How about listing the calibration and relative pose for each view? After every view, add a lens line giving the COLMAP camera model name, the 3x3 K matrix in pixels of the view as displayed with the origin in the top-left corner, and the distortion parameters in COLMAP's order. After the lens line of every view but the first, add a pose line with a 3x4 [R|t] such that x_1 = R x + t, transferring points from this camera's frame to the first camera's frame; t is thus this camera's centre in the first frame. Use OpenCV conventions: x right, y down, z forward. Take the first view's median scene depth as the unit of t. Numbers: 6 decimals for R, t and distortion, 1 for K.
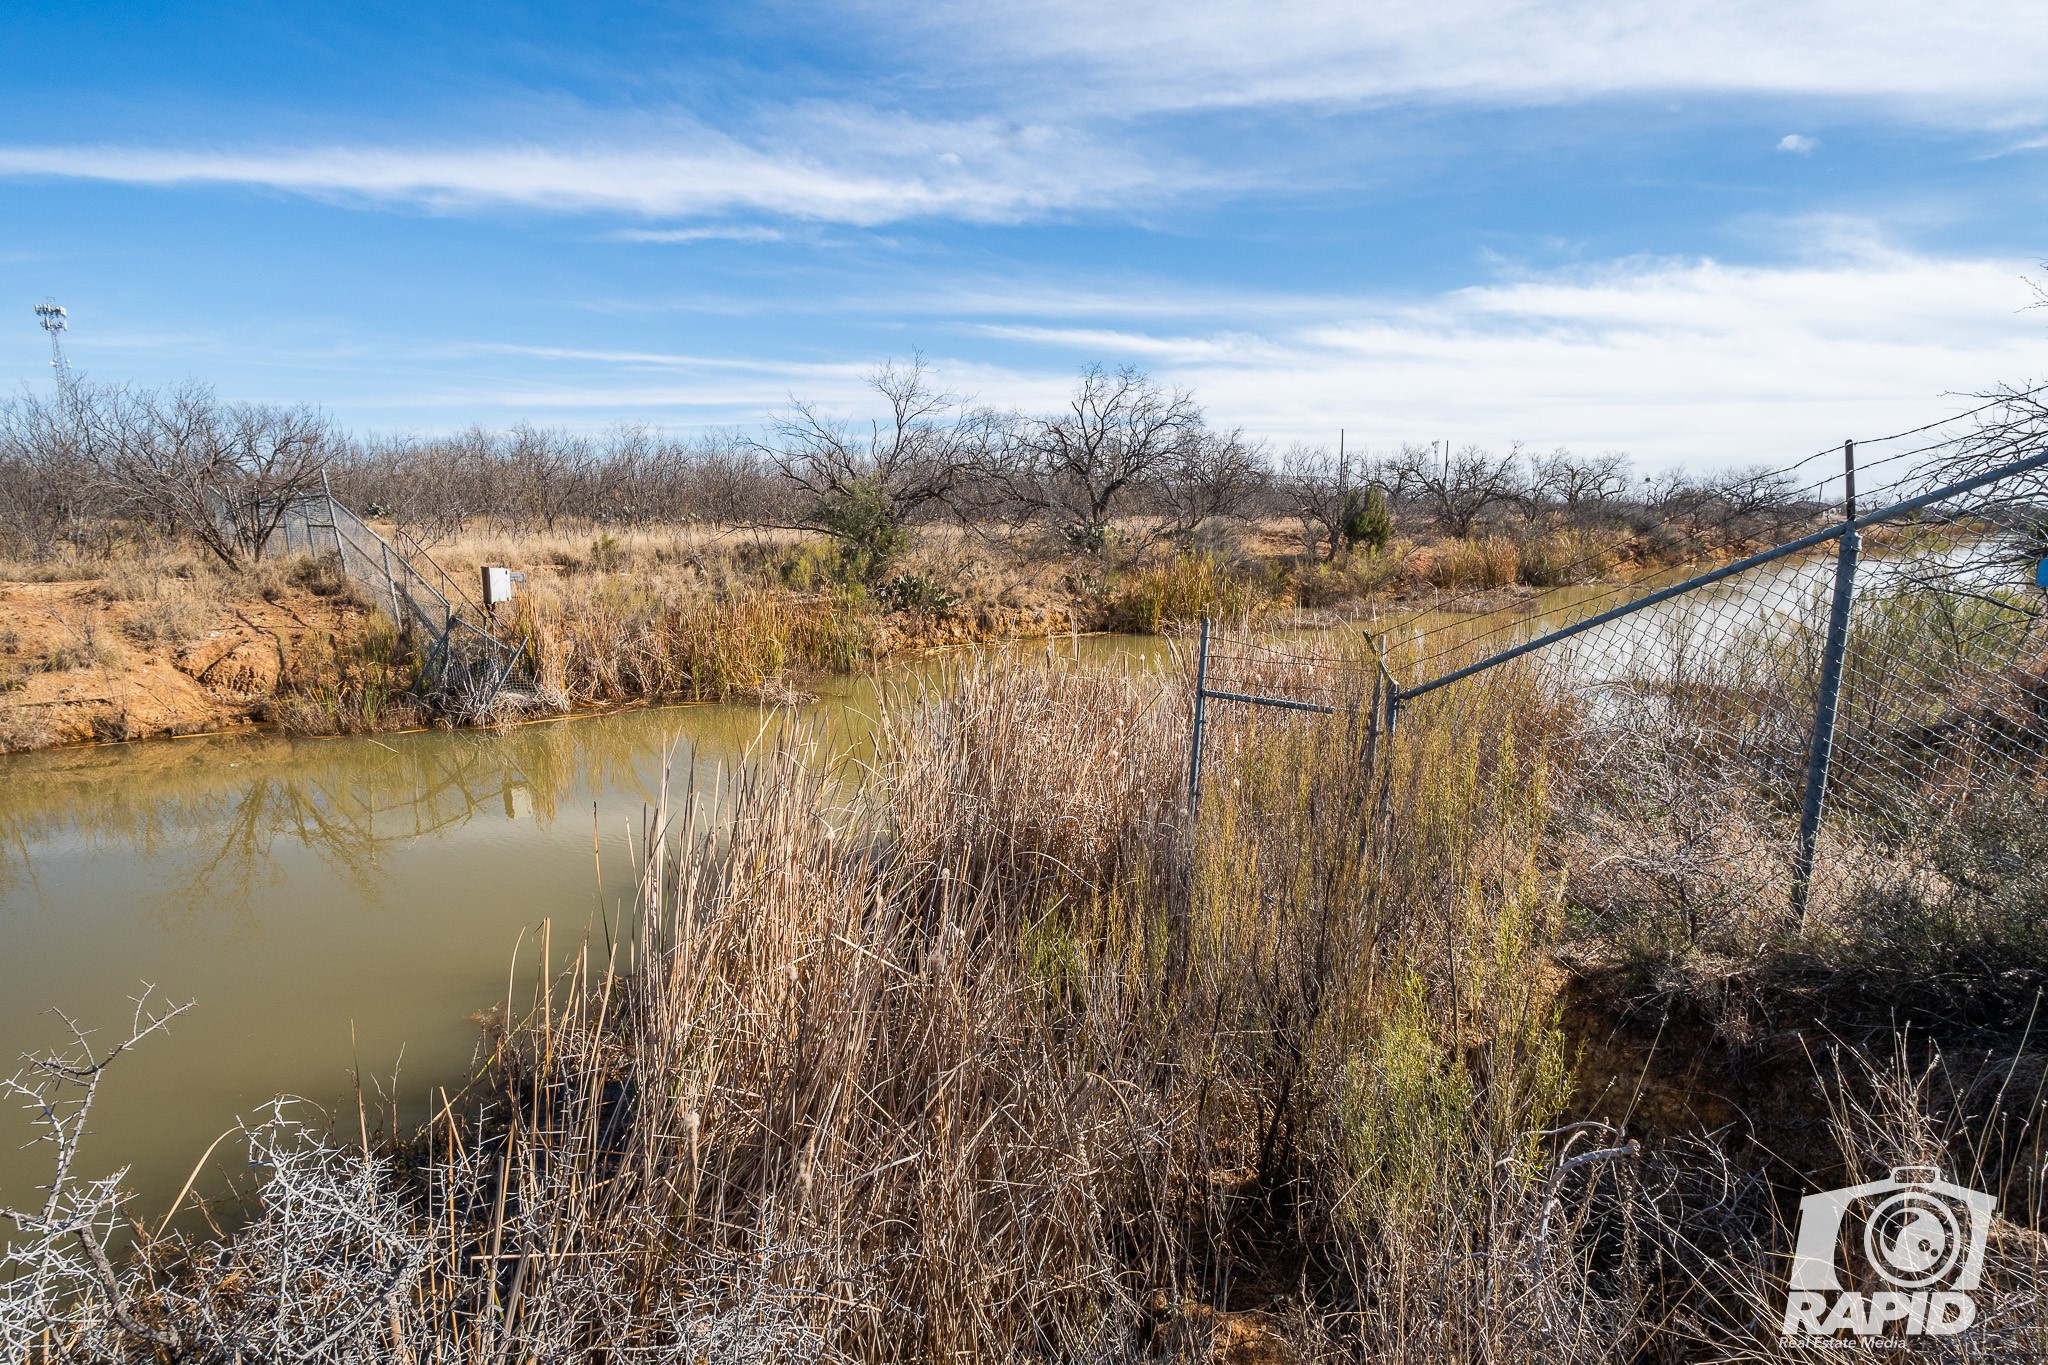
lens RADIAL K [[926.9, 0, 1026.6], [0, 926.9, 671.8], [0, 0, 1]] dist [-0.009813, 0.000896]
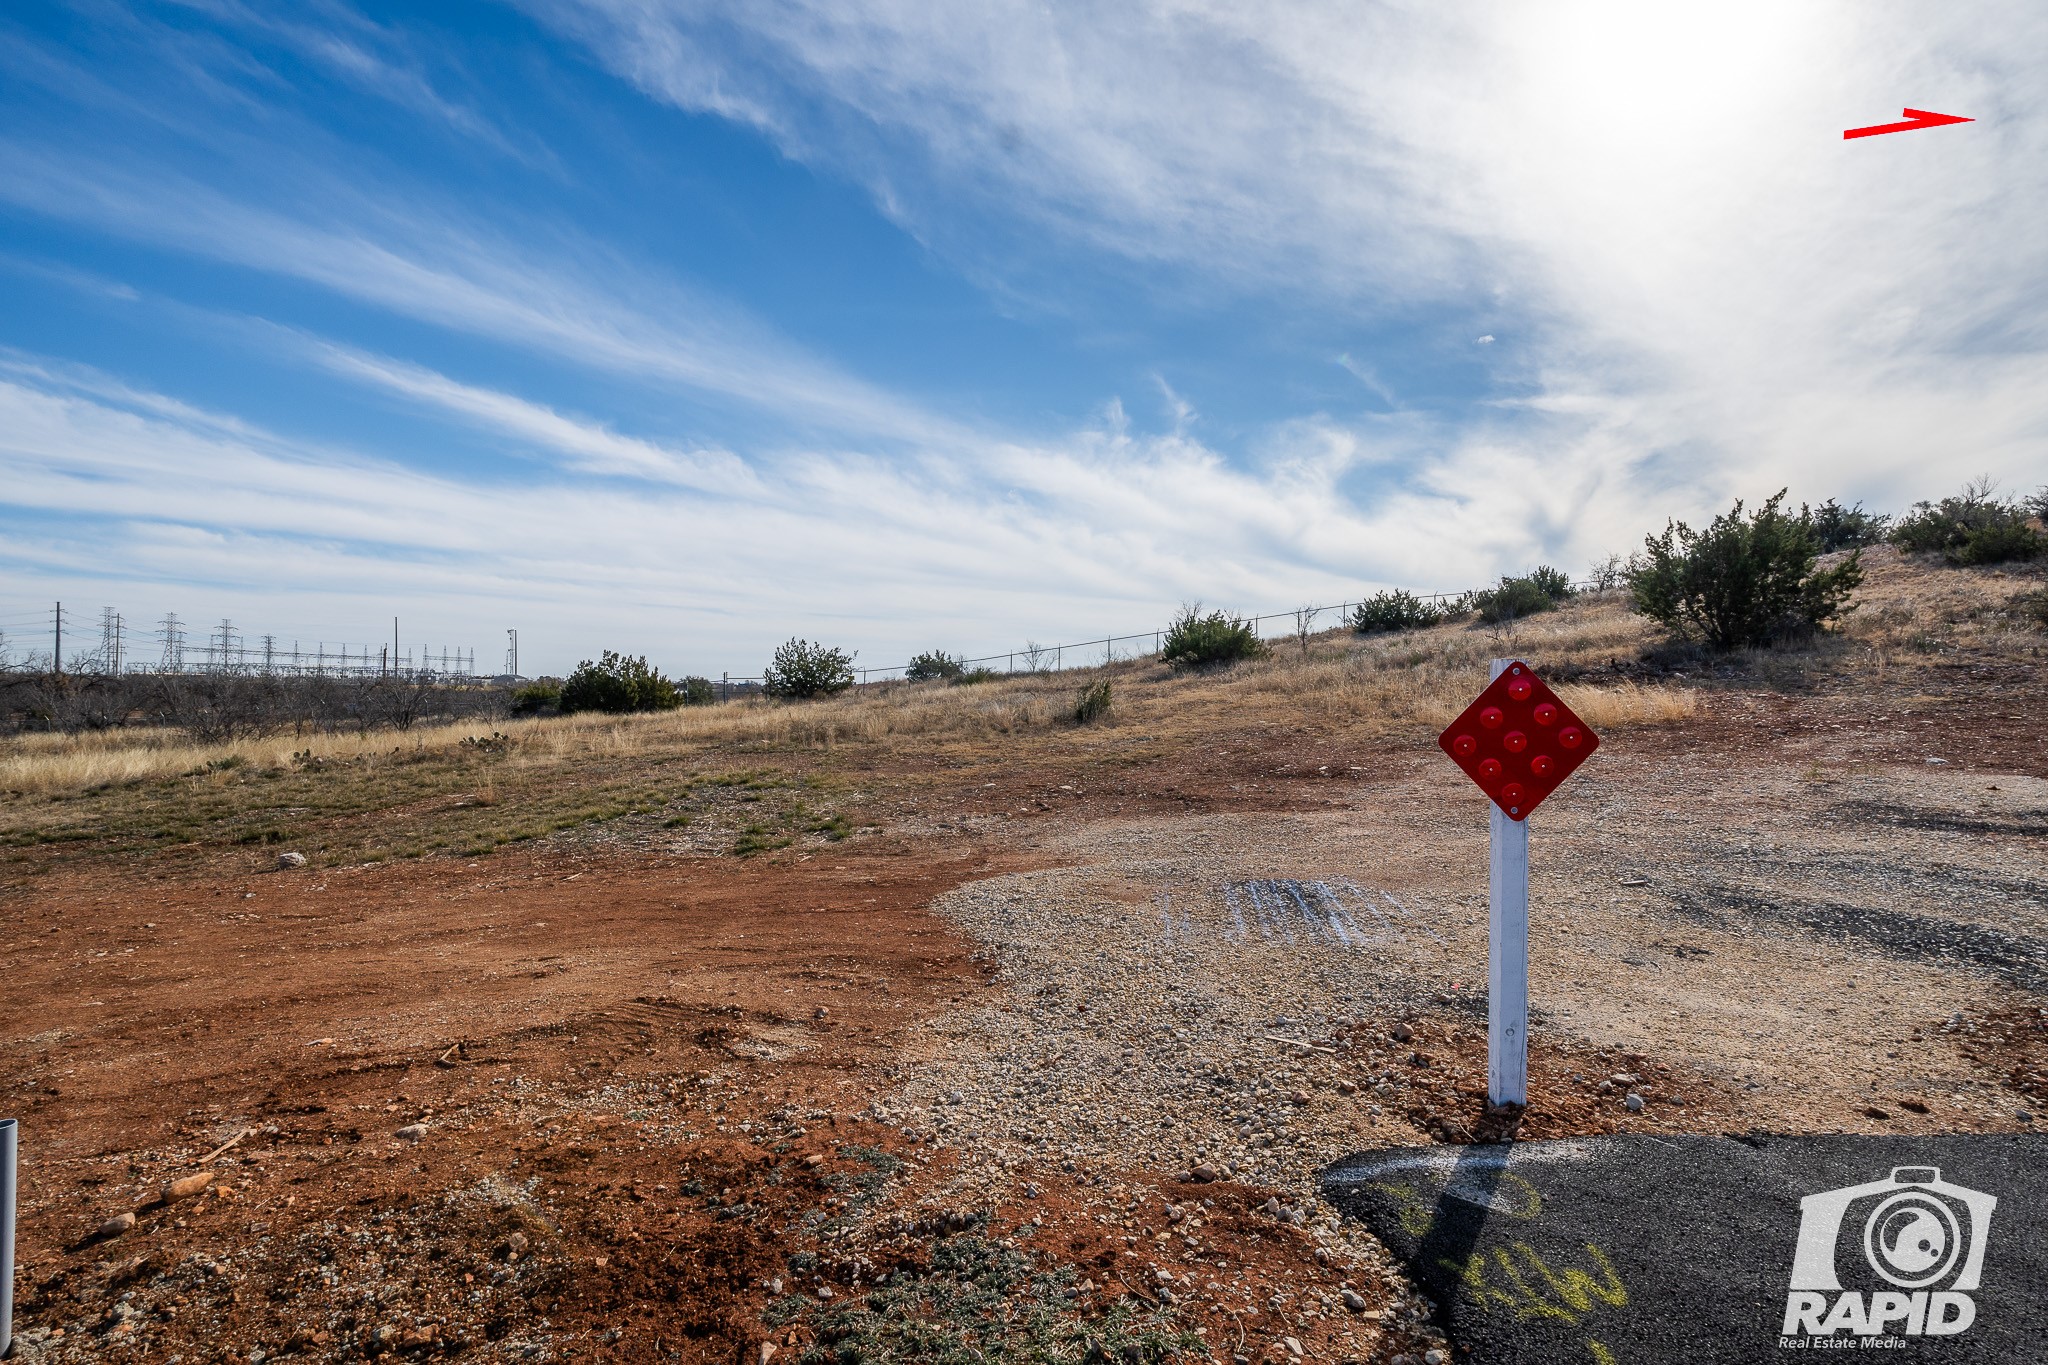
lens RADIAL K [[926.9, 0, 1019.2], [0, 926.9, 681.4], [0, 0, 1]] dist [-0.009813, 0.000896]
pose [[0.677163, 0.018746, 0.735594, -0.284968], [0.105763, 0.986816, -0.122509, -0.098857], [-0.728193, 0.160757, 0.666252, 0.617763]]
